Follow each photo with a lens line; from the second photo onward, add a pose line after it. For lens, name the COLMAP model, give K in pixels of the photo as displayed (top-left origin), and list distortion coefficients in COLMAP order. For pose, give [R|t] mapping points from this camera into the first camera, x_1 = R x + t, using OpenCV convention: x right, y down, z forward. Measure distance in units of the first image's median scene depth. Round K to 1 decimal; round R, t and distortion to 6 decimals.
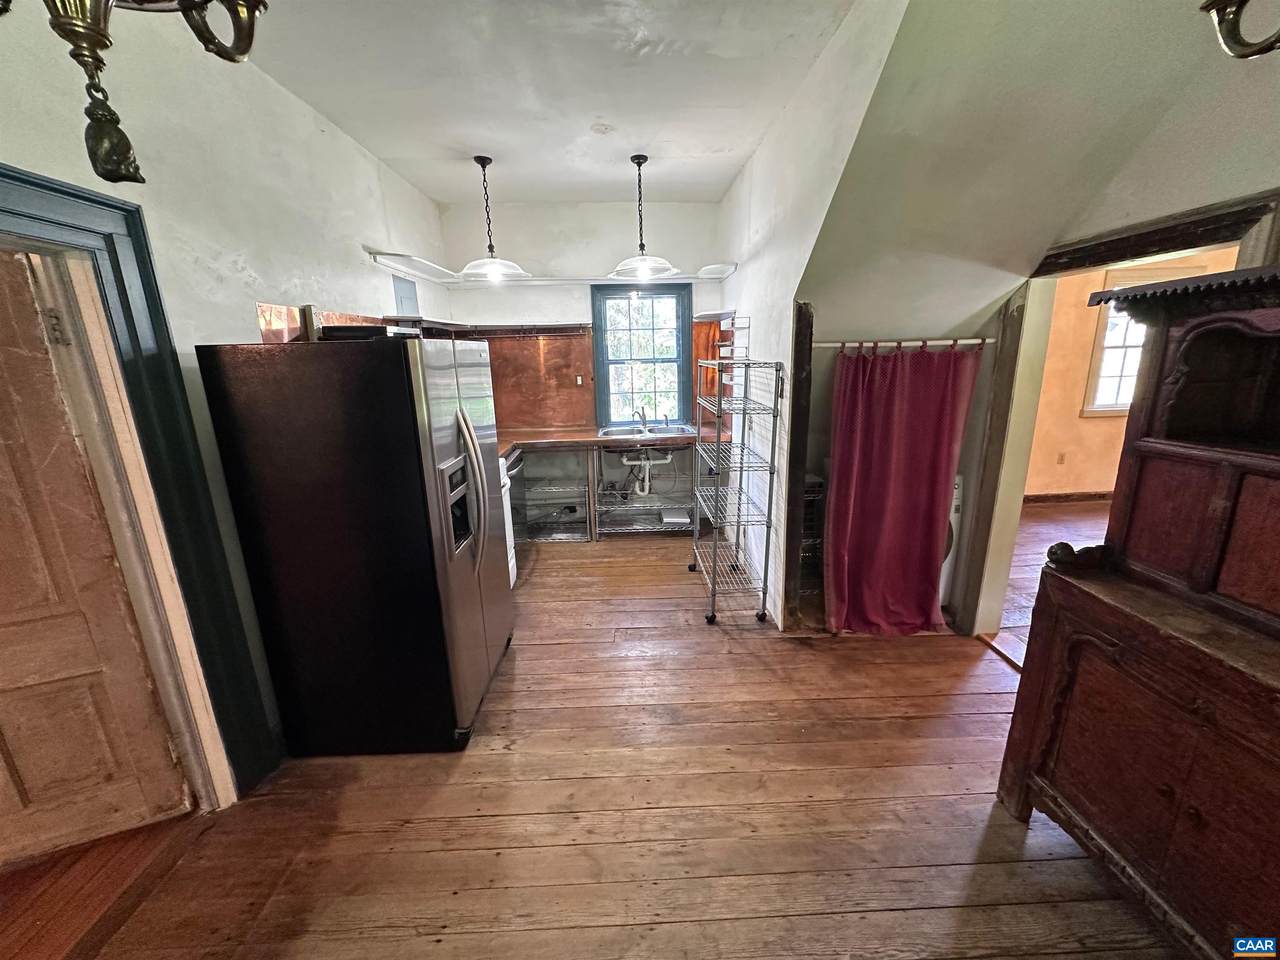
lens RADIAL K [[509.1, 0, 646.4], [0, 509.1, 472.4], [0, 0, 1]] dist [-0.011788, 0.001430]
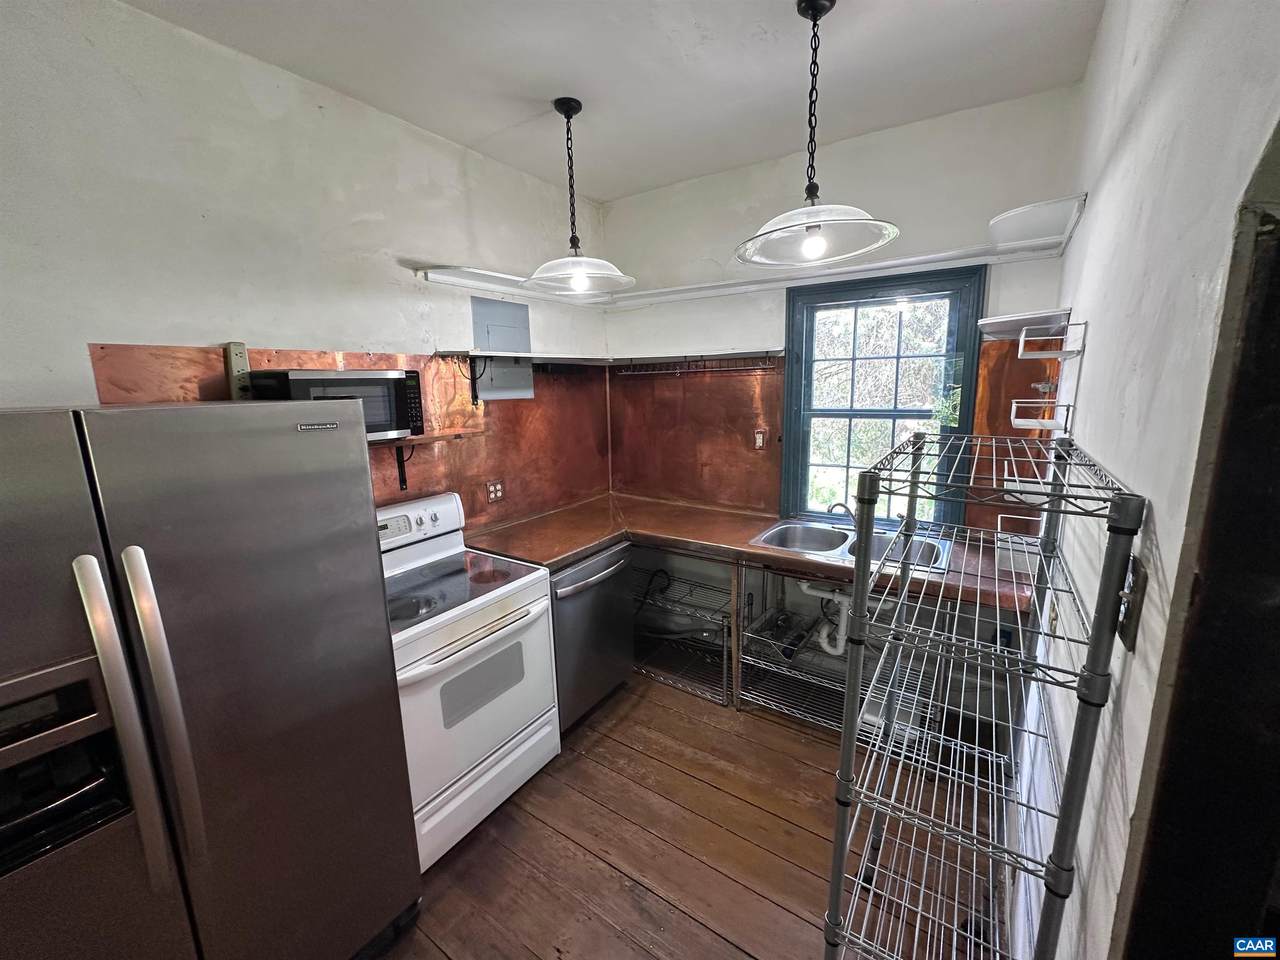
lens RADIAL K [[509.1, 0, 647.0], [0, 509.1, 475.3], [0, 0, 1]] dist [-0.011788, 0.001430]
pose [[0.806365, 0.109162, -0.581256, 0.284680], [-0.135568, 0.990766, -0.002002, -0.258910], [0.575671, 0.080414, 0.813718, 0.899900]]
